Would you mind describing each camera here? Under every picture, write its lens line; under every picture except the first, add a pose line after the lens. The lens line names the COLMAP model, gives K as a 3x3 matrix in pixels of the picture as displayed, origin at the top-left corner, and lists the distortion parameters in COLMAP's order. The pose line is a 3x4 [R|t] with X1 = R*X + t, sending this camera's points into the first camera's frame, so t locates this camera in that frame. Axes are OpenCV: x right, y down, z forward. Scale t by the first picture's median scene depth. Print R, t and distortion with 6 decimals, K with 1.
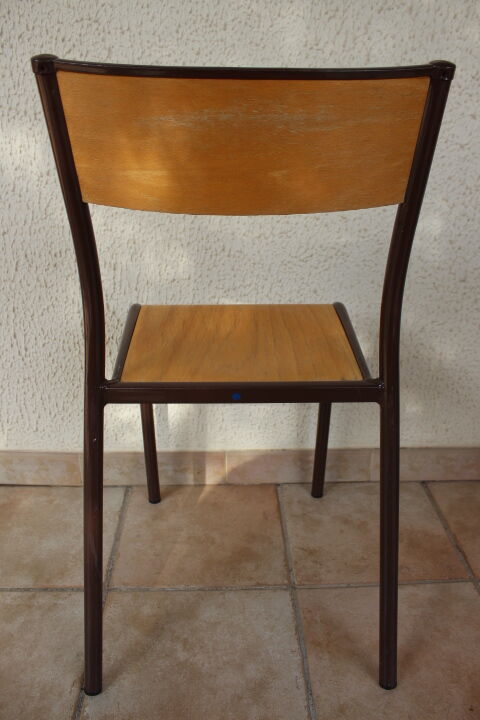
lens RADIAL K [[584.9, 0, 238.9], [0, 584.9, 362.0], [0, 0, 1]] dist [-0.145455, 0.091455]
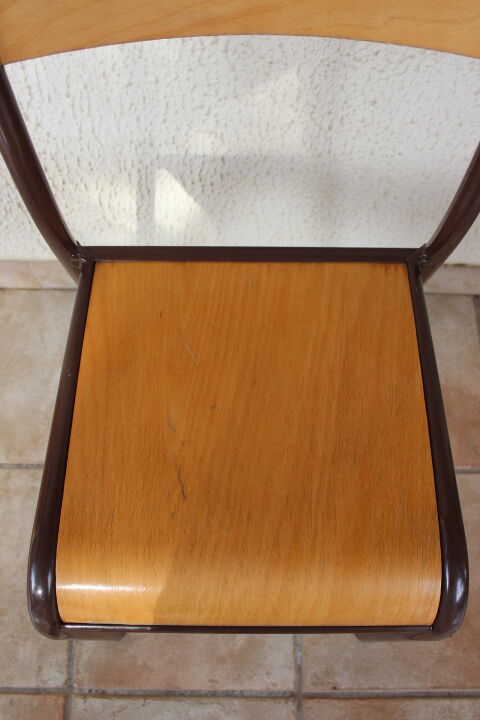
lens RADIAL K [[647.4, 0, 230.2], [0, 647.4, 365.9], [0, 0, 1]] dist [-0.136167, 0.092029]
pose [[0.999230, 0.033105, -0.021039, 0.009432], [-0.008012, 0.697313, 0.716722, -0.406043], [0.038398, -0.716002, 0.697041, 0.382183]]
